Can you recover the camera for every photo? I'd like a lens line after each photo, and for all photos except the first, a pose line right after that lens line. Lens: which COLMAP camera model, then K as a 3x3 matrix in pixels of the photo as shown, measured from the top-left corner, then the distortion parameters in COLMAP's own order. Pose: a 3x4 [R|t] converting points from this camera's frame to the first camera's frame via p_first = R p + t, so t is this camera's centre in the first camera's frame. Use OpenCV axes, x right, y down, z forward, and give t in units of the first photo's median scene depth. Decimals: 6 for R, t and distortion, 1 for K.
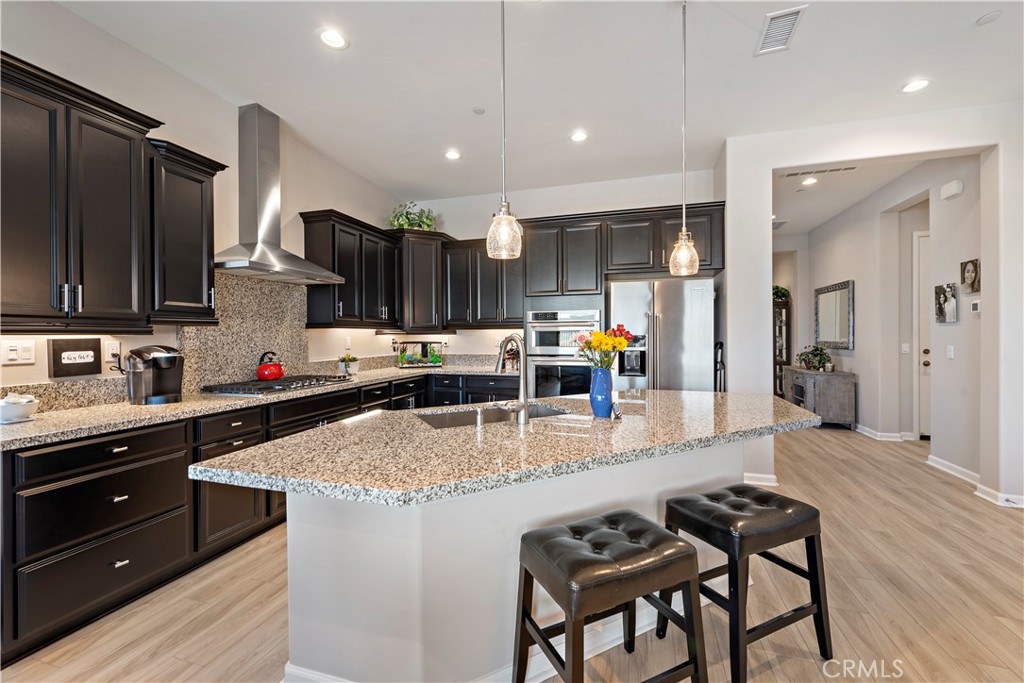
lens RADIAL K [[415.4, 0, 512.4], [0, 415.4, 337.7], [0, 0, 1]] dist [0.011914, -0.000065]
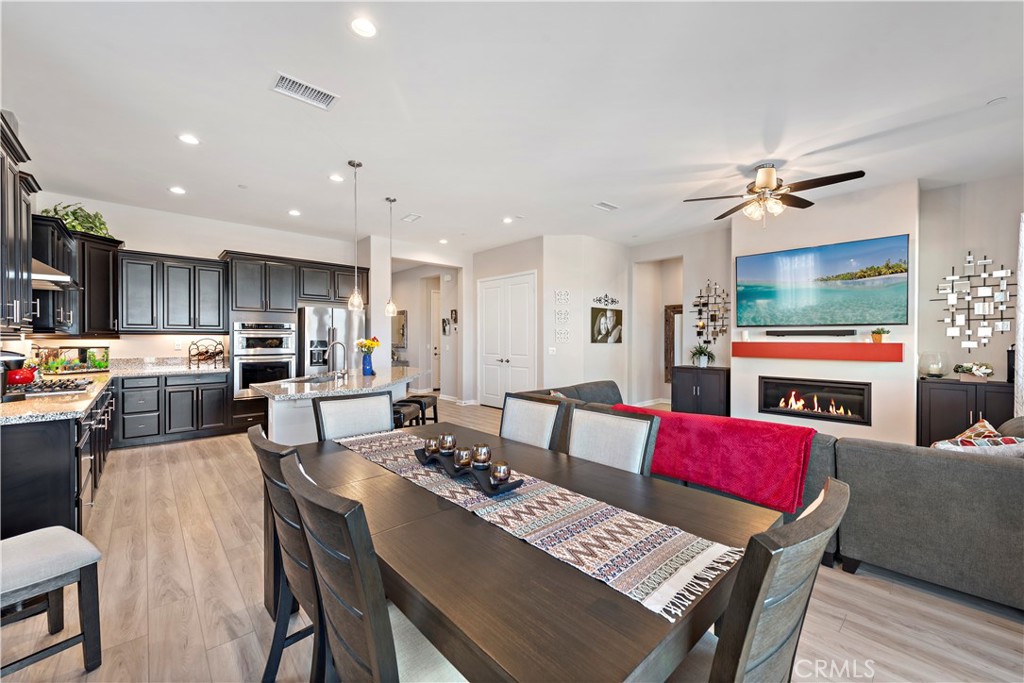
lens RADIAL K [[401.4, 0, 514.1], [0, 401.4, 341.3], [0, 0, 1]] dist [0.003985, 0.000181]
pose [[0.512839, -0.000972, 0.858484, -0.635797], [0.000665, 1.000000, 0.000736, -0.003345], [-0.858485, 0.000193, 0.512839, -0.424305]]
